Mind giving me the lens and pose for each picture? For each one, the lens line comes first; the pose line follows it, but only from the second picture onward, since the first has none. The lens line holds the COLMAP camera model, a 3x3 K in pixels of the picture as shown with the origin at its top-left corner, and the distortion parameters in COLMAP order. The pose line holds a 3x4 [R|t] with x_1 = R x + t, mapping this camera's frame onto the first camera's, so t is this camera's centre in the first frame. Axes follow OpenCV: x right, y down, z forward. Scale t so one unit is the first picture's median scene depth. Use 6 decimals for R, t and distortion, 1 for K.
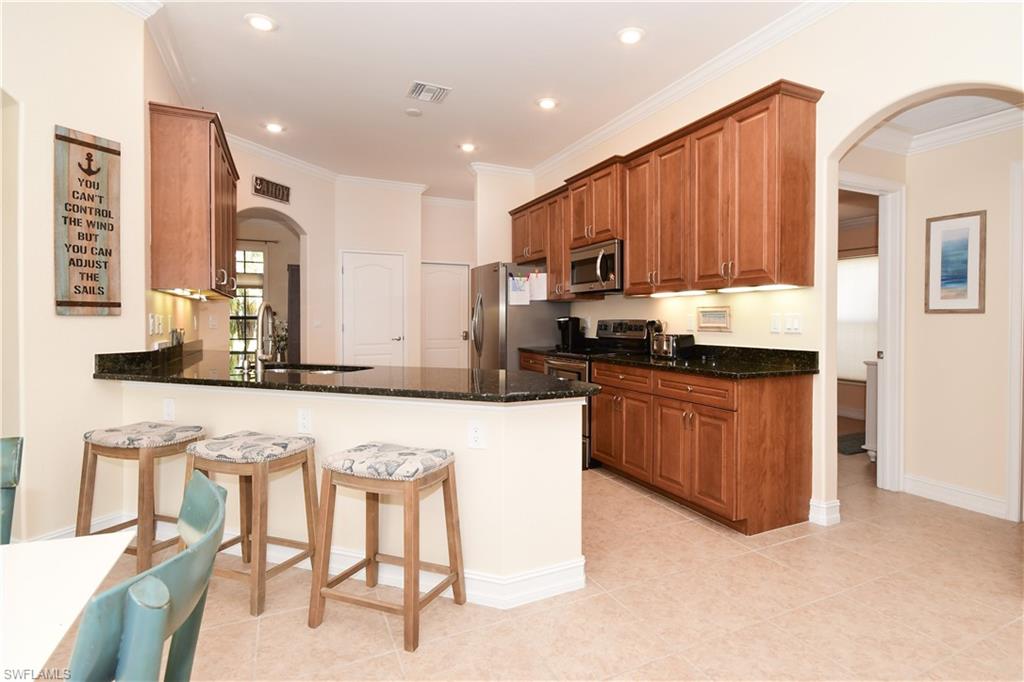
lens RADIAL K [[518.9, 0, 535.1], [0, 518.9, 324.0], [0, 0, 1]] dist [-0.001577, -0.001489]
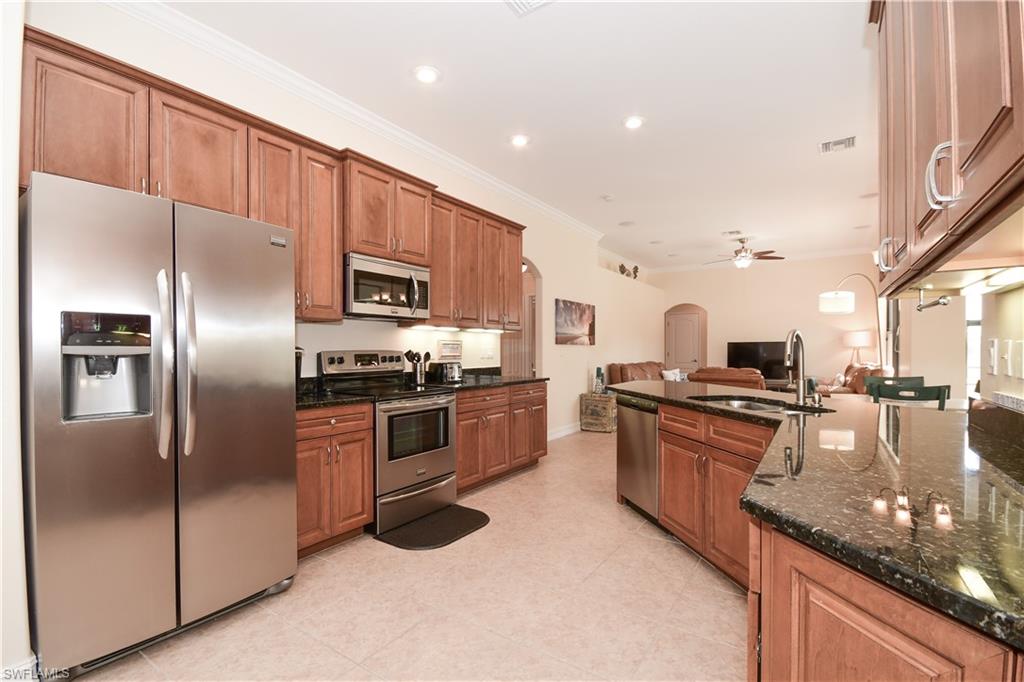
lens RADIAL K [[467.4, 0, 512.2], [0, 467.4, 357.0], [0, 0, 1]] dist [0.002766, 0.000088]
pose [[-0.505306, -0.009868, 0.862884, -0.892536], [0.011292, 0.999773, 0.018046, -0.011946], [-0.862866, 0.018862, -0.505080, 1.703682]]
